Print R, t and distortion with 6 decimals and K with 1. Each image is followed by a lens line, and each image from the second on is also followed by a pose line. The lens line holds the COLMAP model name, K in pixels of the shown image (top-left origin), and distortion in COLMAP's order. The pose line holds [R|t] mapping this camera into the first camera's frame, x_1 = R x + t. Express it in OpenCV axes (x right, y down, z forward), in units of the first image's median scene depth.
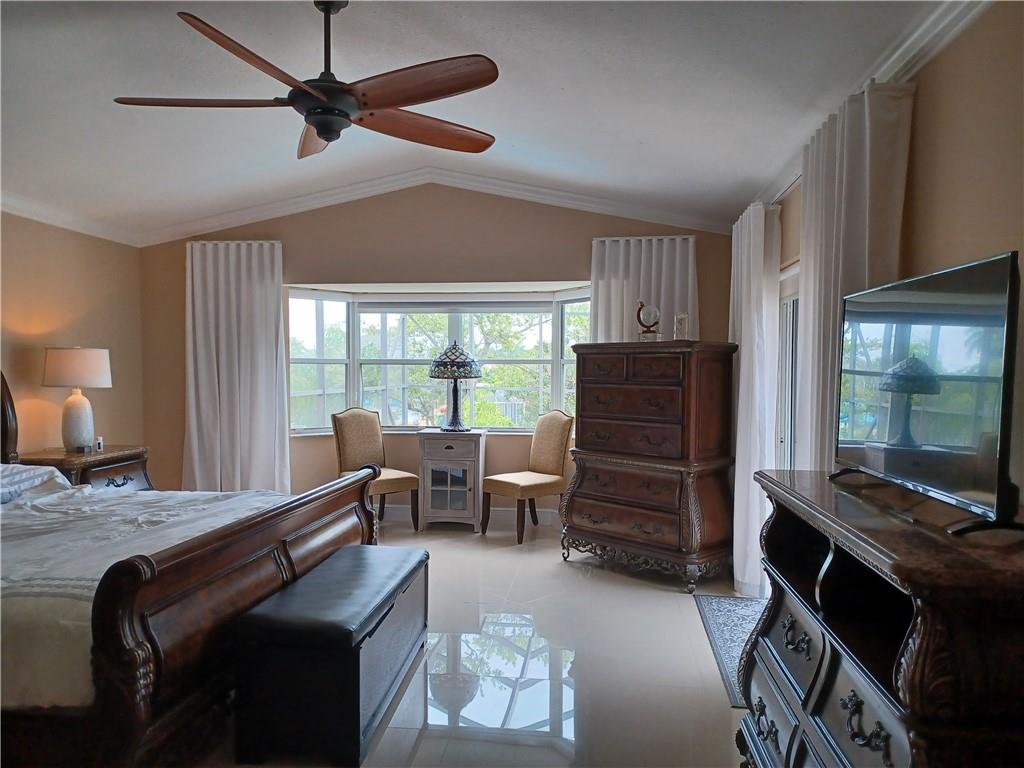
lens RADIAL K [[747.6, 0, 512.0], [0, 747.6, 384.0], [0, 0, 1]] dist [0.004934, 0.009193]
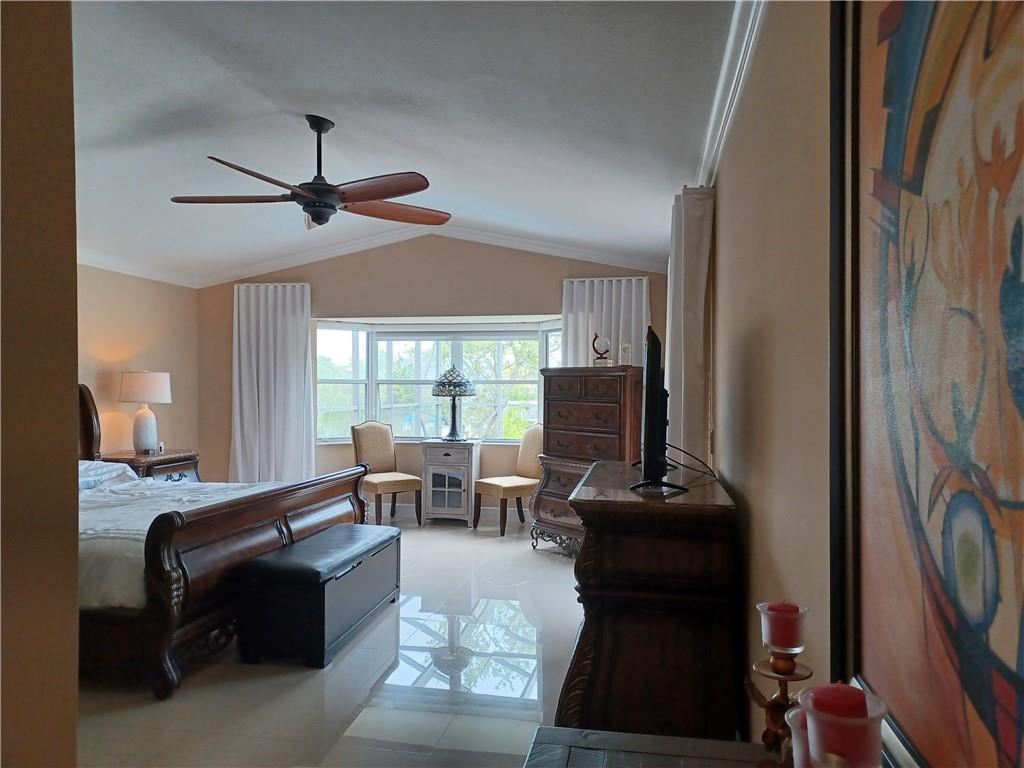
lens RADIAL K [[738.0, 0, 512.7], [0, 738.0, 376.8], [0, 0, 1]] dist [0.001489, -0.002648]
pose [[0.997394, 0.000263, -0.072143, 0.122682], [-0.002646, 0.999454, -0.032933, -0.000119], [0.072095, 0.033038, 0.996850, -0.190412]]
